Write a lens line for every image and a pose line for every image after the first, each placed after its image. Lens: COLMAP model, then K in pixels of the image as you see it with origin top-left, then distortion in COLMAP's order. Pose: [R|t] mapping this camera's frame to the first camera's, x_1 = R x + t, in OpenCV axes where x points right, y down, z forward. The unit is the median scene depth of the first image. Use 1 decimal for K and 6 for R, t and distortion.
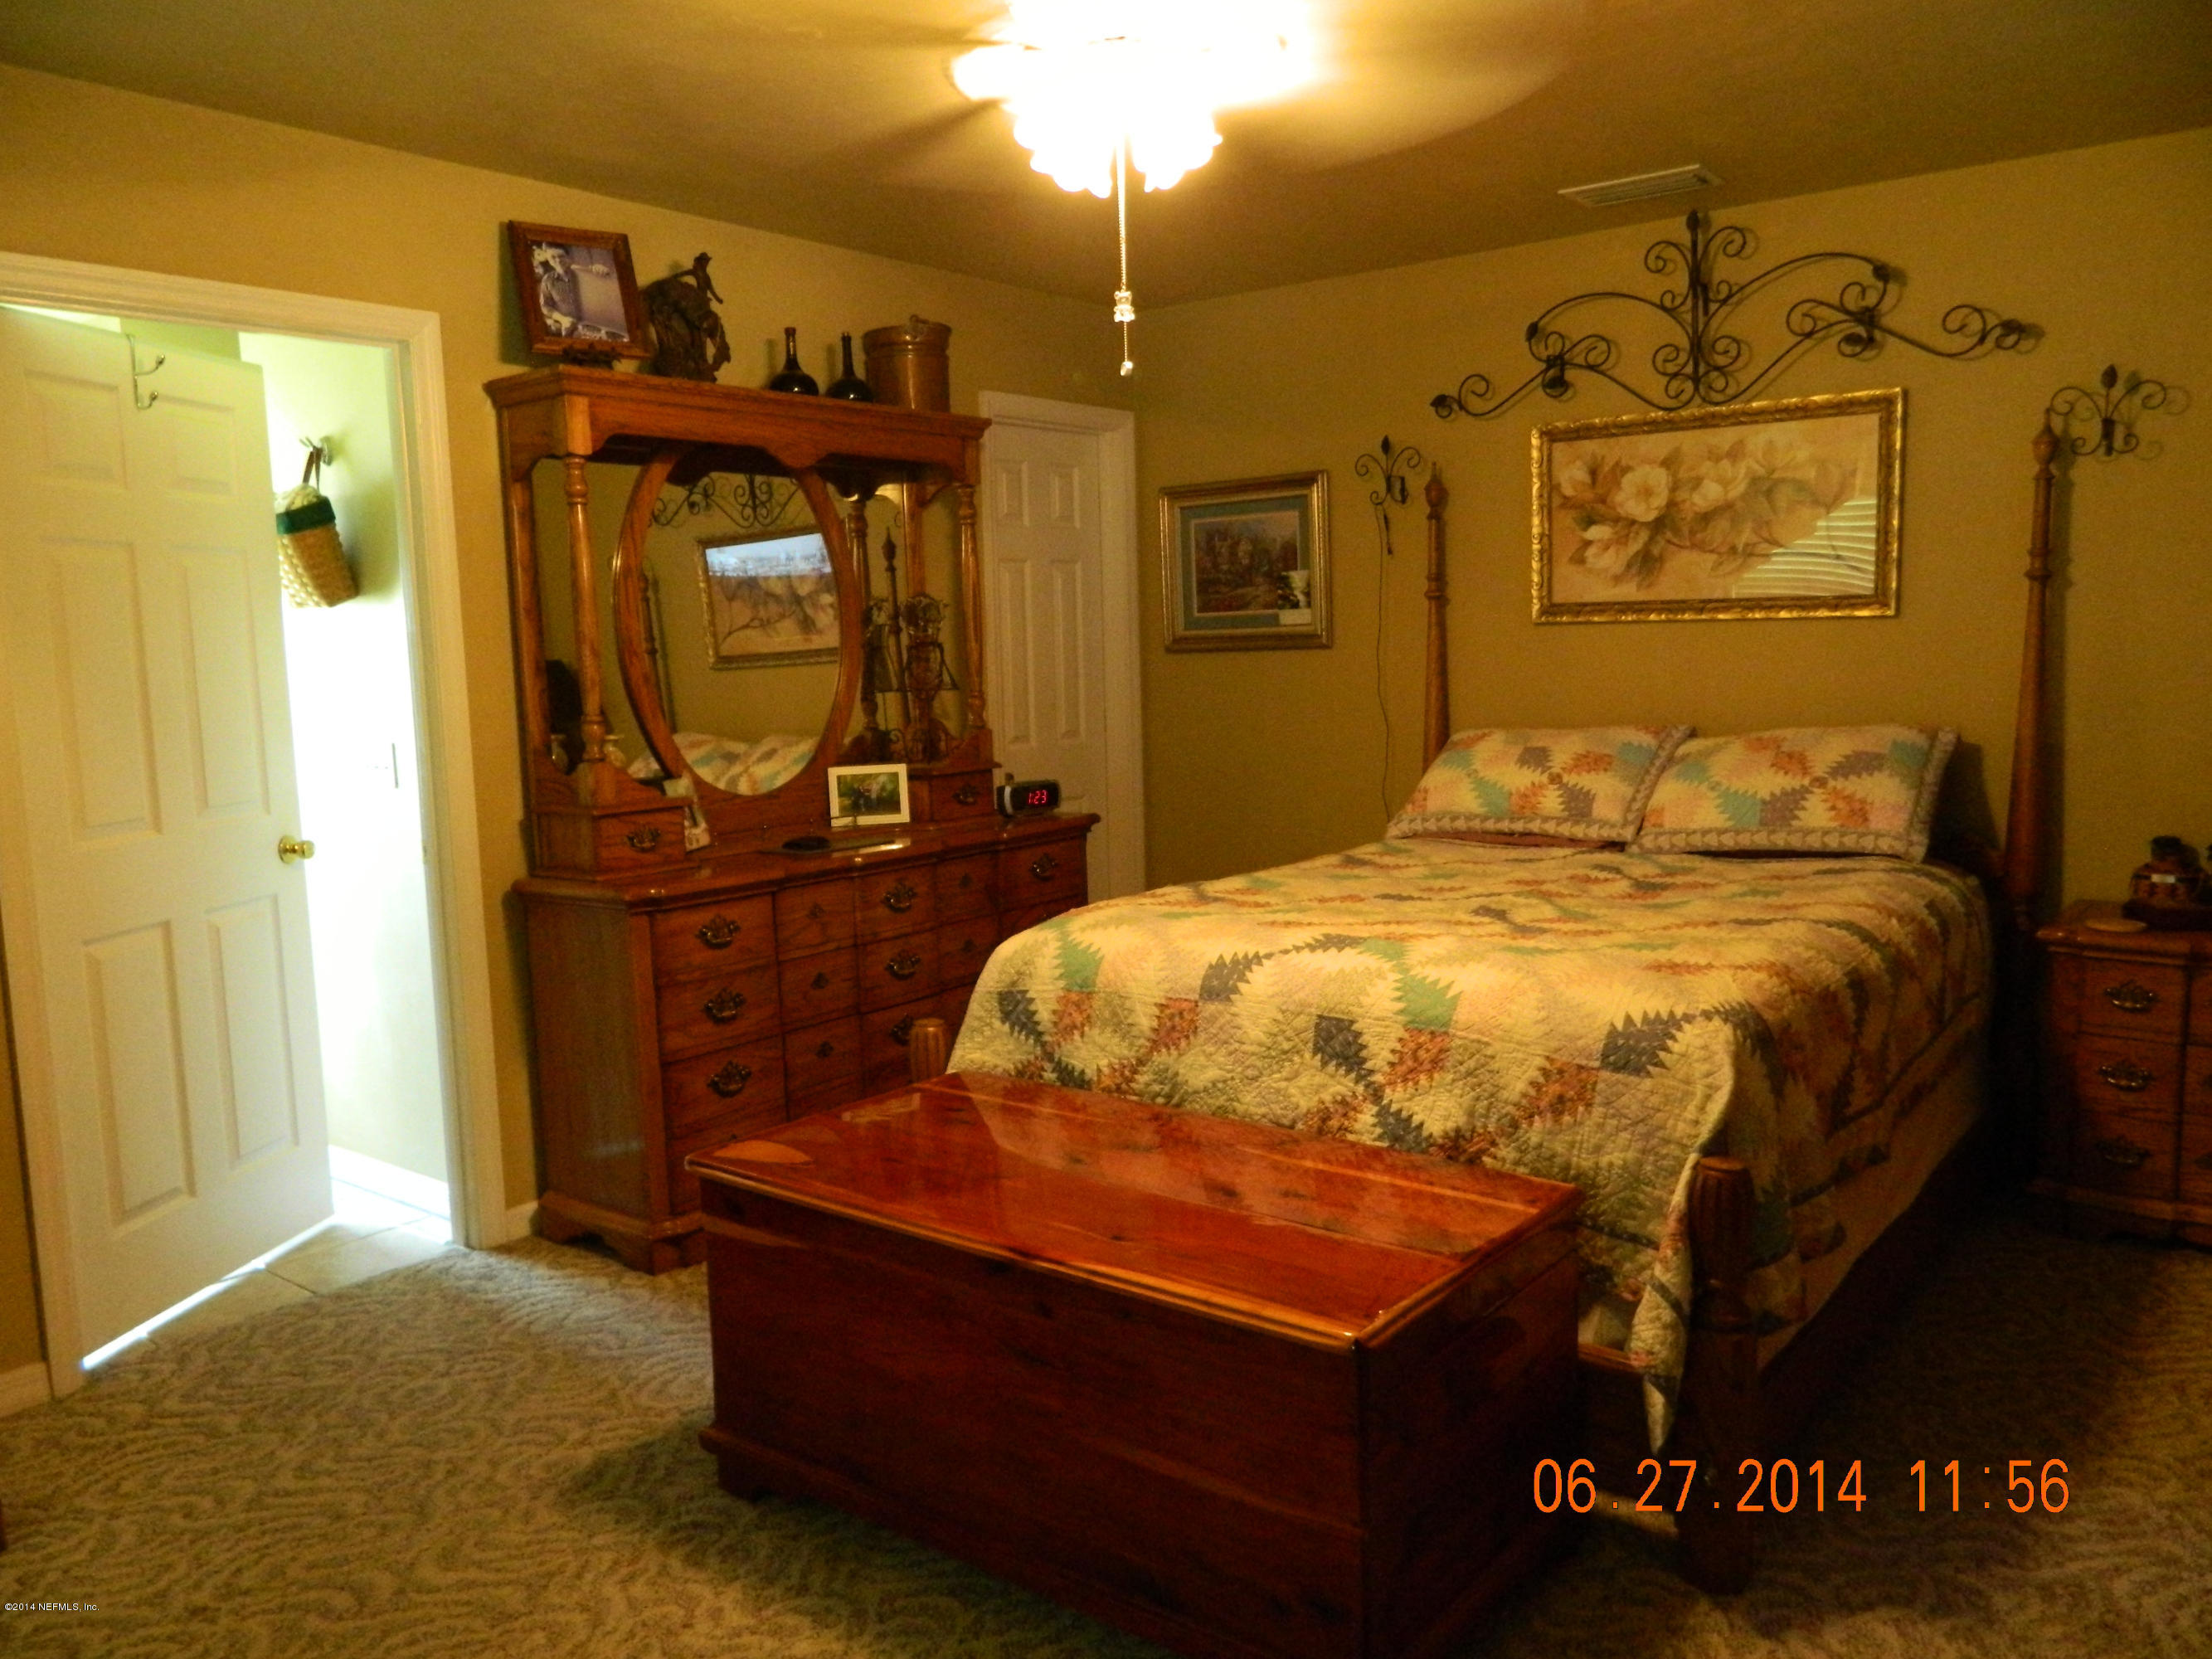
lens RADIAL K [[1648.4, 0, 1105.9], [0, 1648.4, 818.6], [0, 0, 1]] dist [0.007799, -0.003190]
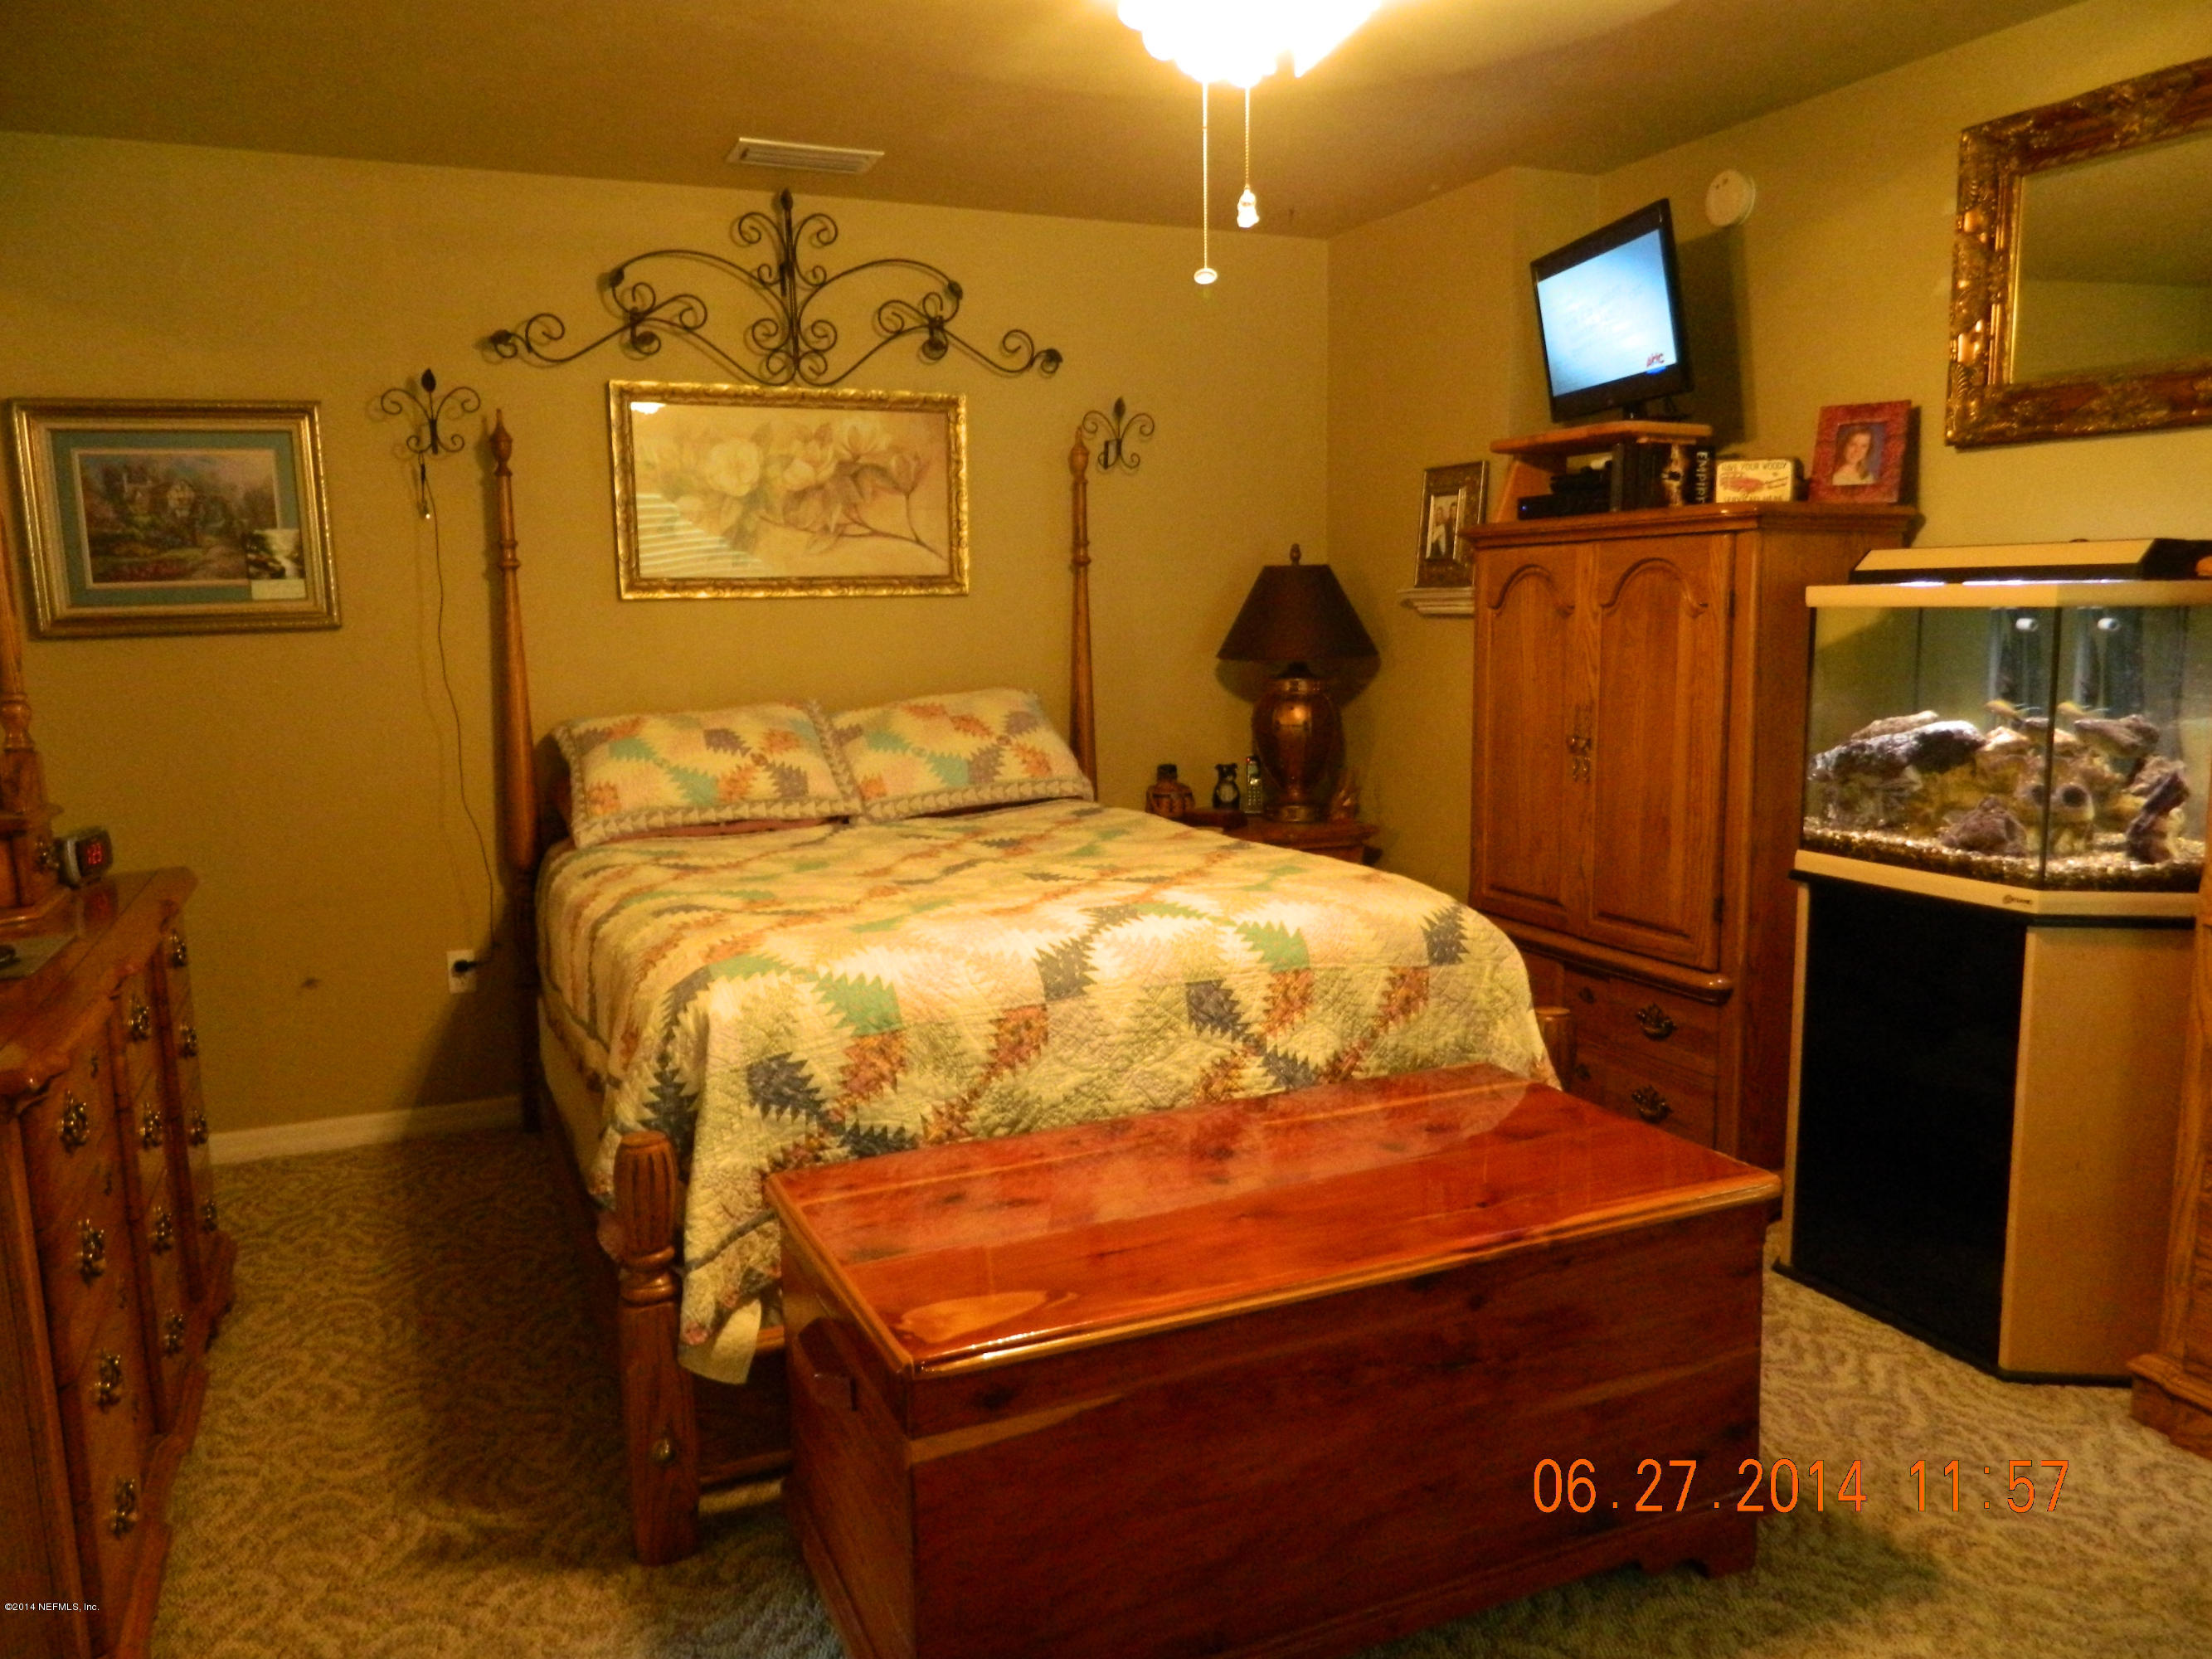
lens RADIAL K [[1648.4, 0, 1105.9], [0, 1648.4, 818.6], [0, 0, 1]] dist [0.007799, -0.003190]
pose [[0.481813, -0.101704, 0.870352, -0.508878], [0.106593, 0.992668, 0.056990, -0.025653], [-0.869767, 0.065315, 0.489121, 0.395818]]
